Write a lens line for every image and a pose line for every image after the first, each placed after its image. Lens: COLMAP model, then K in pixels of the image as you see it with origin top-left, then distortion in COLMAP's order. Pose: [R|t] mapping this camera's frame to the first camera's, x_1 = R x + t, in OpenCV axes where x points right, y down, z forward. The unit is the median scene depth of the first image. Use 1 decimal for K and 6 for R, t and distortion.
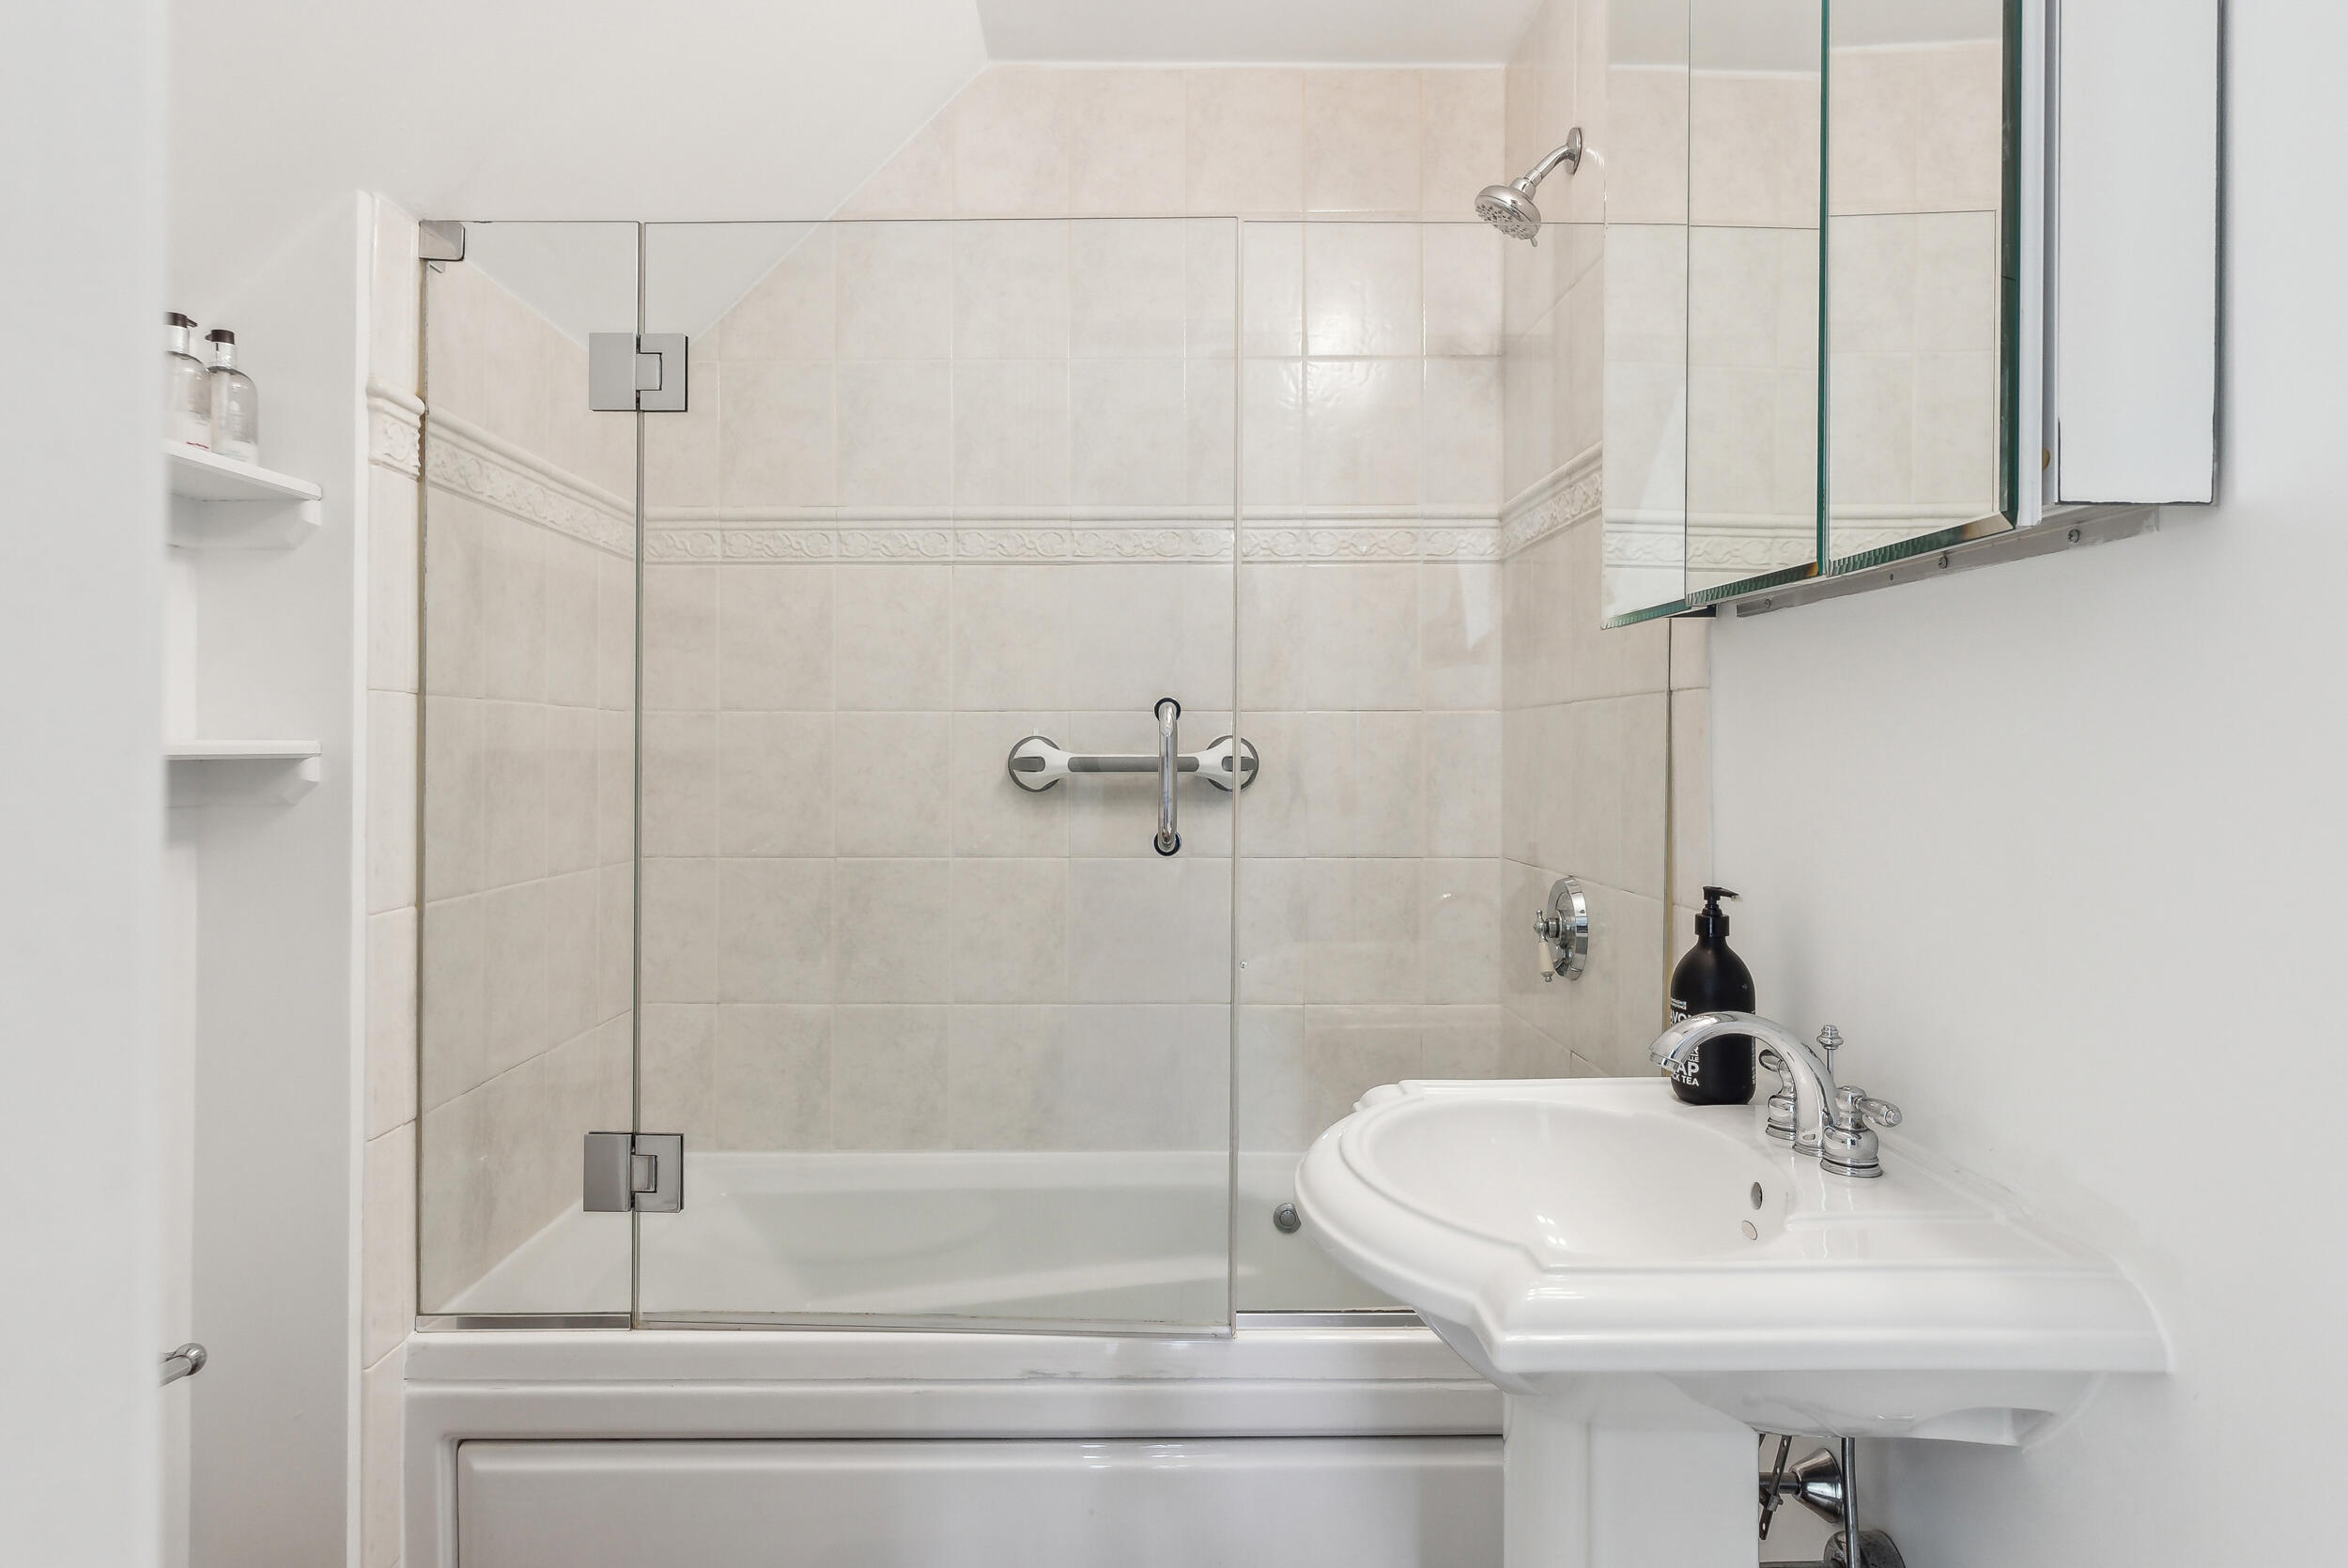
lens RADIAL K [[1435.9, 0, 1169.8], [0, 1435.9, 767.6], [0, 0, 1]] dist [-0.016824, -0.000367]
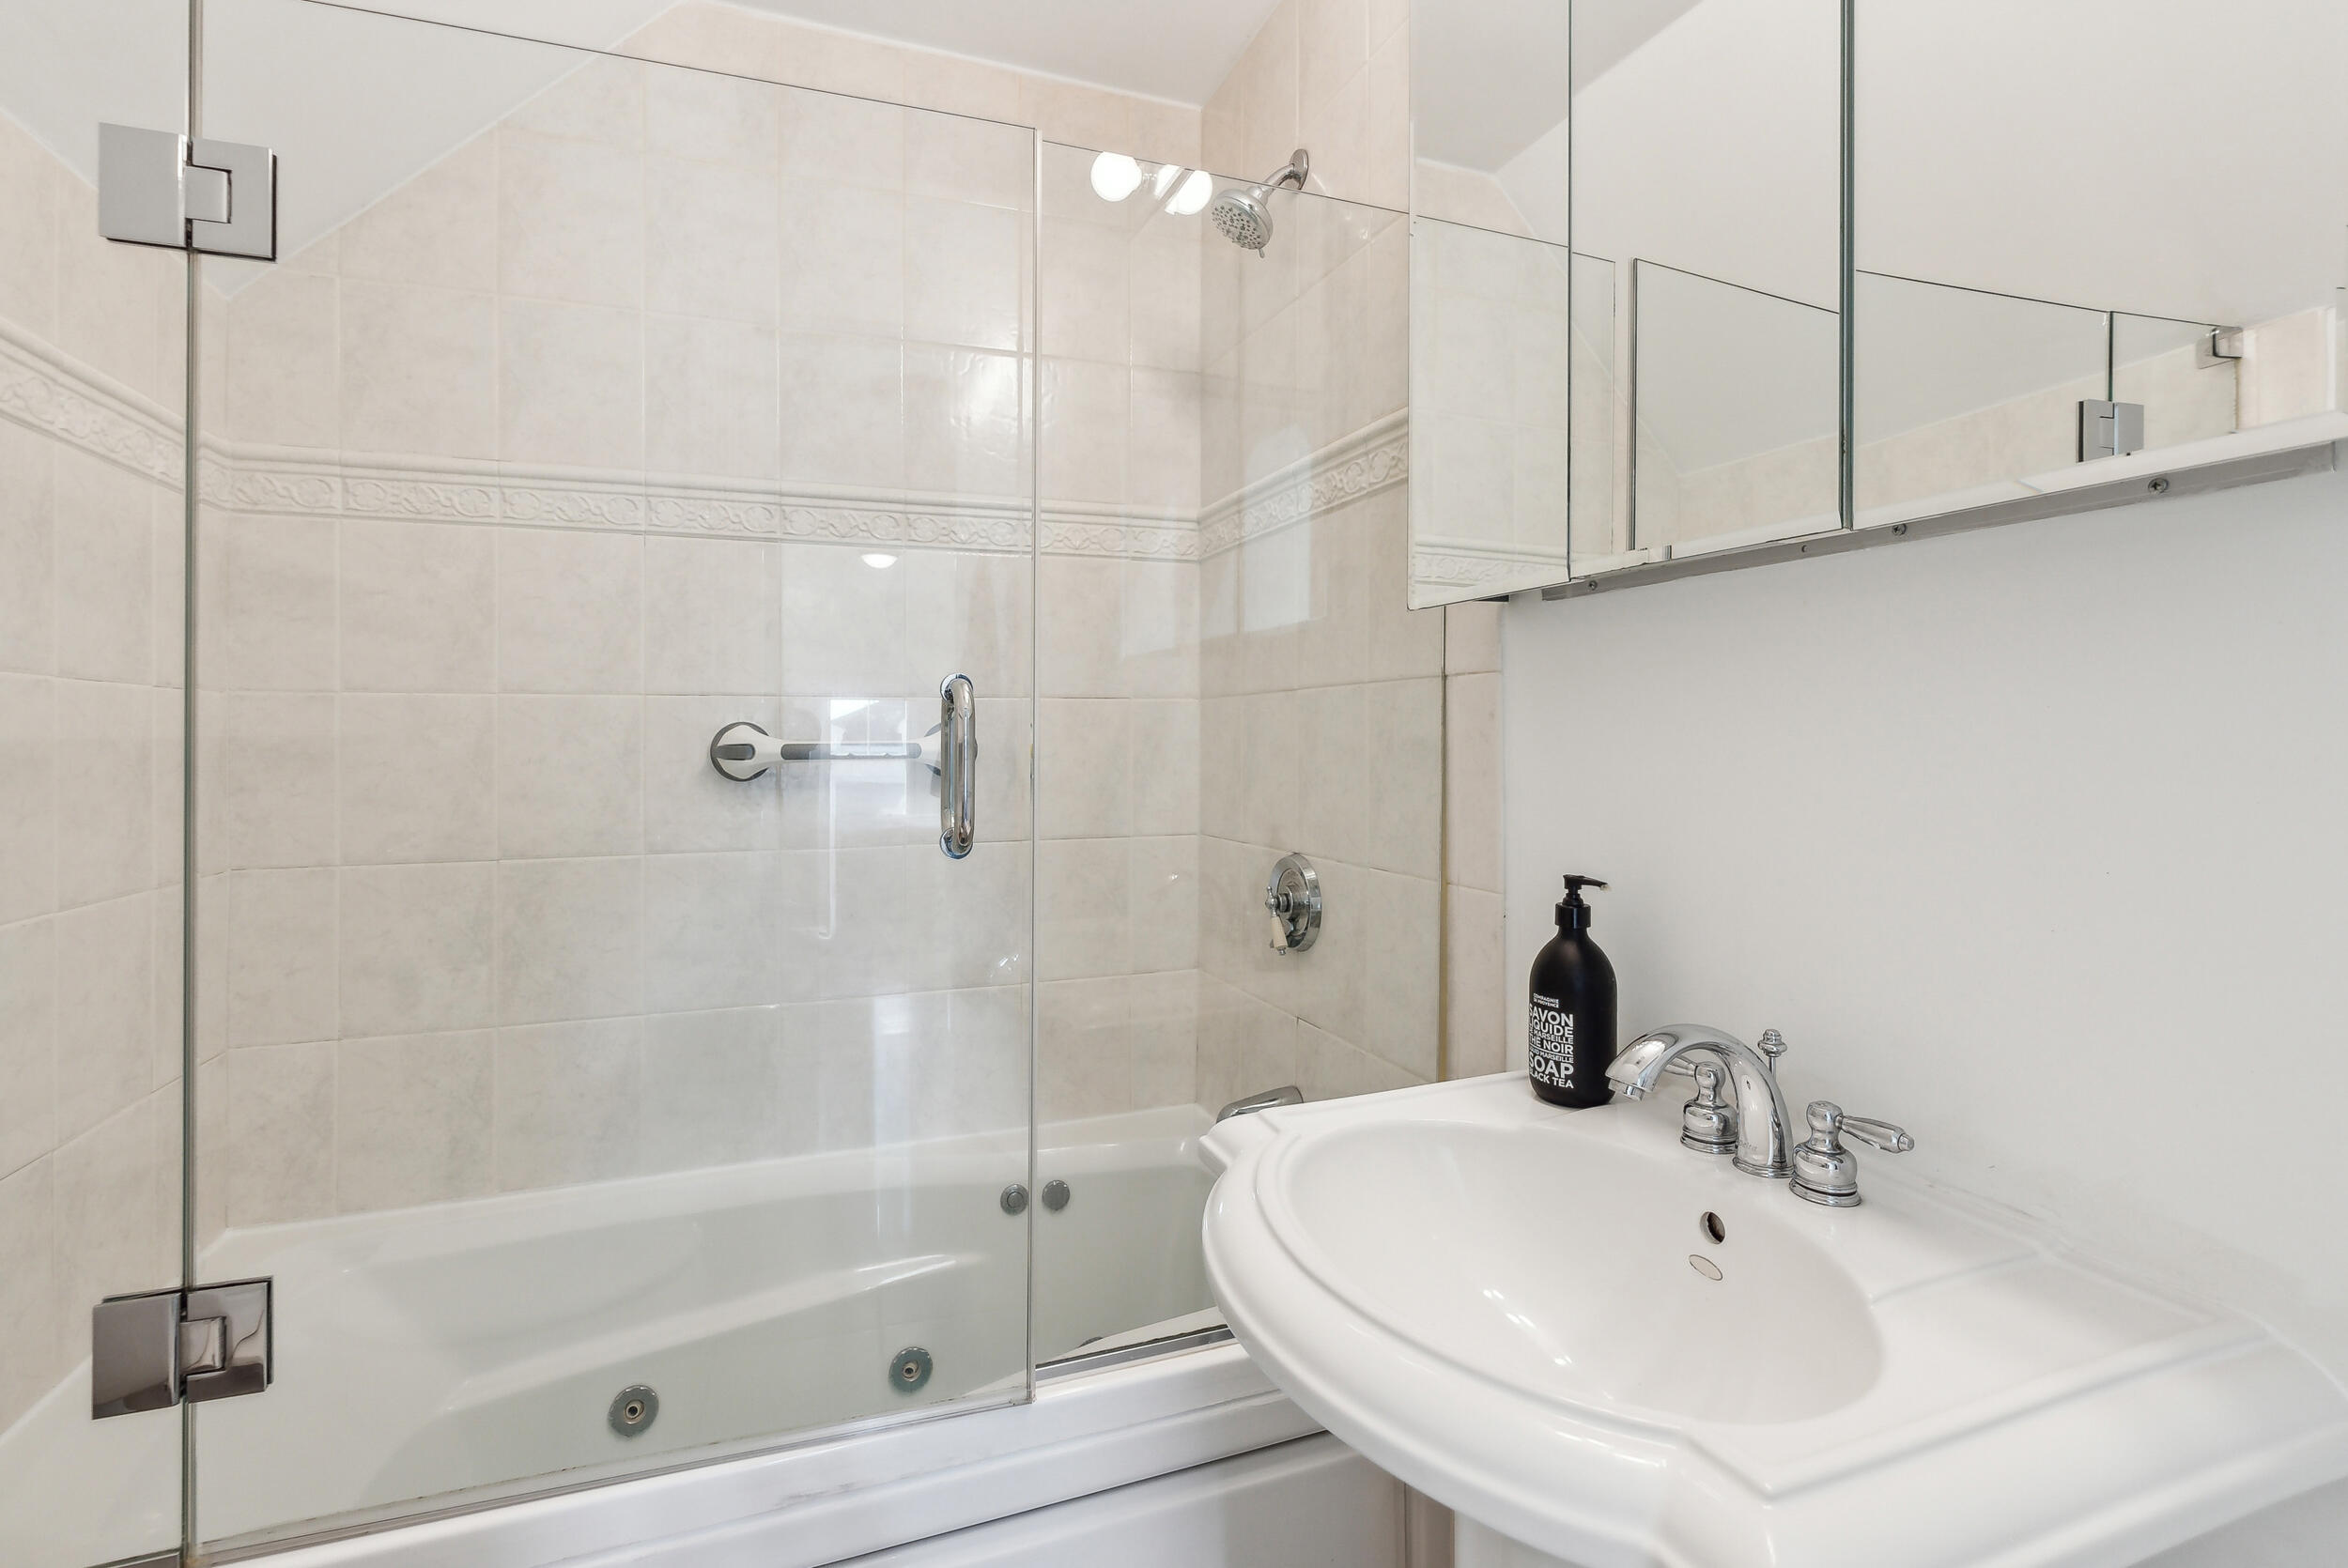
lens RADIAL K [[1076.2, 0, 1168.1], [0, 1076.2, 739.7], [0, 0, 1]] dist [-0.012265, 0.002327]
pose [[0.940932, -0.005030, 0.338557, -0.080230], [0.008367, 0.999930, -0.008399, -0.002464], [-0.338491, 0.010735, 0.940908, 0.283088]]
